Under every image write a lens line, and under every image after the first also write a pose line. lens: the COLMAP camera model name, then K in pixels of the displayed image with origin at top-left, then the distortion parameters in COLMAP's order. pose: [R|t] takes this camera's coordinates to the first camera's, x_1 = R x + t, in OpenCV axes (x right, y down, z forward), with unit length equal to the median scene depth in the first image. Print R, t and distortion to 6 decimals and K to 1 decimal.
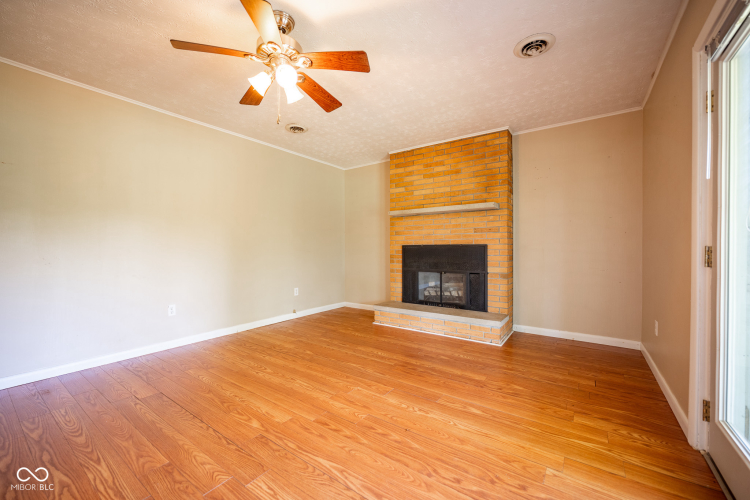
lens RADIAL K [[298.4, 0, 376.8], [0, 298.4, 249.0], [0, 0, 1]] dist [0.000841, -0.000613]
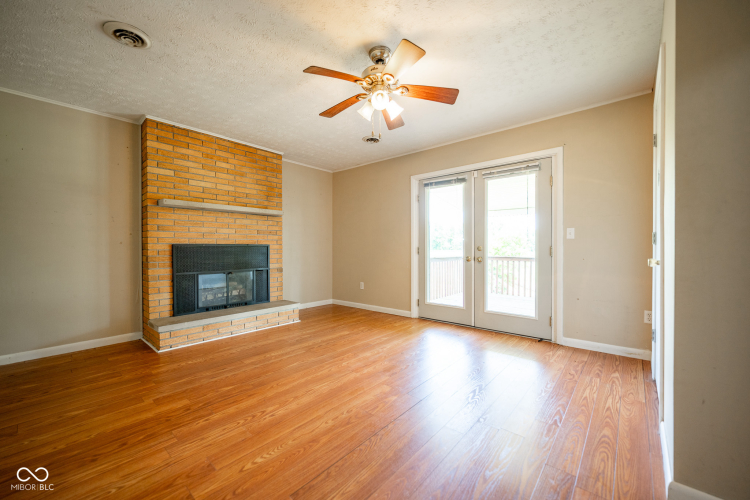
lens RADIAL K [[298.4, 0, 375.8], [0, 298.4, 249.0], [0, 0, 1]] dist [0.000841, -0.000613]
pose [[0.093430, -0.001221, 0.995625, -0.761541], [0.003829, 0.999992, 0.000867, 0.002405], [-0.995619, 0.003731, 0.093434, 0.462723]]
